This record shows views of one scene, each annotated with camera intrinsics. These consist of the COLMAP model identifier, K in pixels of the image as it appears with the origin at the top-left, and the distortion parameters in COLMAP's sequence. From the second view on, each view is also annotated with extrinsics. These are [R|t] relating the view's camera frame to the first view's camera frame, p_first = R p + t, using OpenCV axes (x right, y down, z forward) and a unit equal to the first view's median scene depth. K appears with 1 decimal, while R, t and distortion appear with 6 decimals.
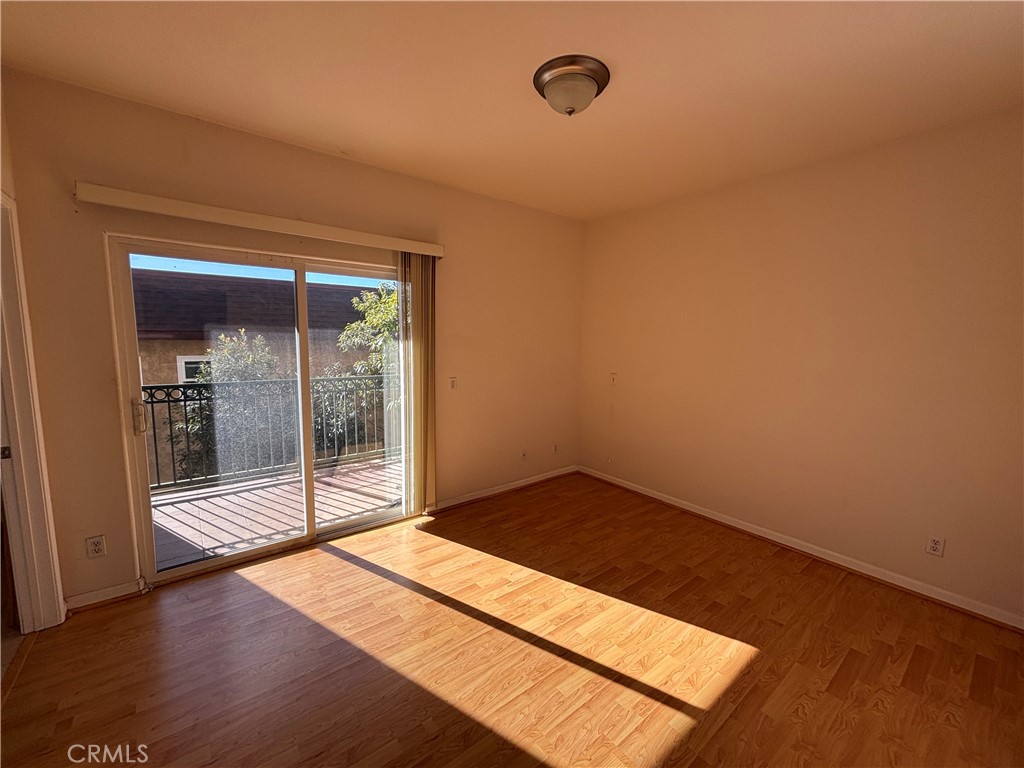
lens RADIAL K [[416.1, 0, 507.8], [0, 416.1, 386.3], [0, 0, 1]] dist [0.007837, -0.001086]
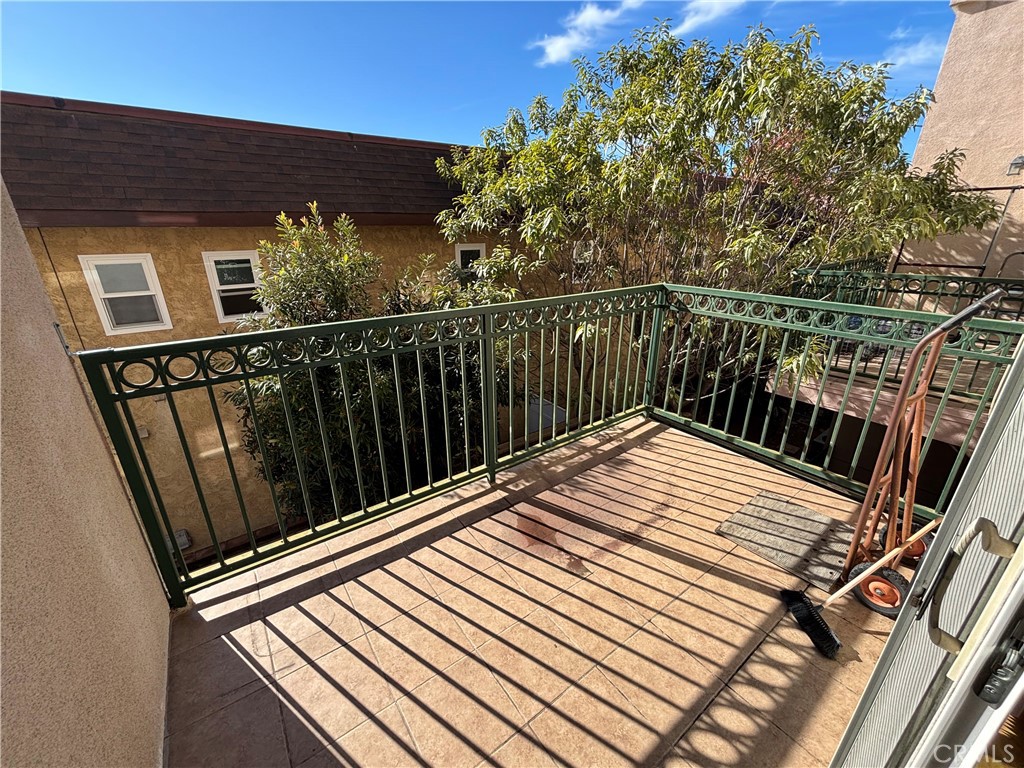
lens RADIAL K [[416.1, 0, 514.9], [0, 416.1, 385.3], [0, 0, 1]] dist [0.007837, -0.001086]
pose [[0.999571, -0.003521, -0.029091, -0.344626], [0.010600, 0.968970, 0.246951, -0.032945], [0.027319, -0.247153, 0.968591, 0.392429]]
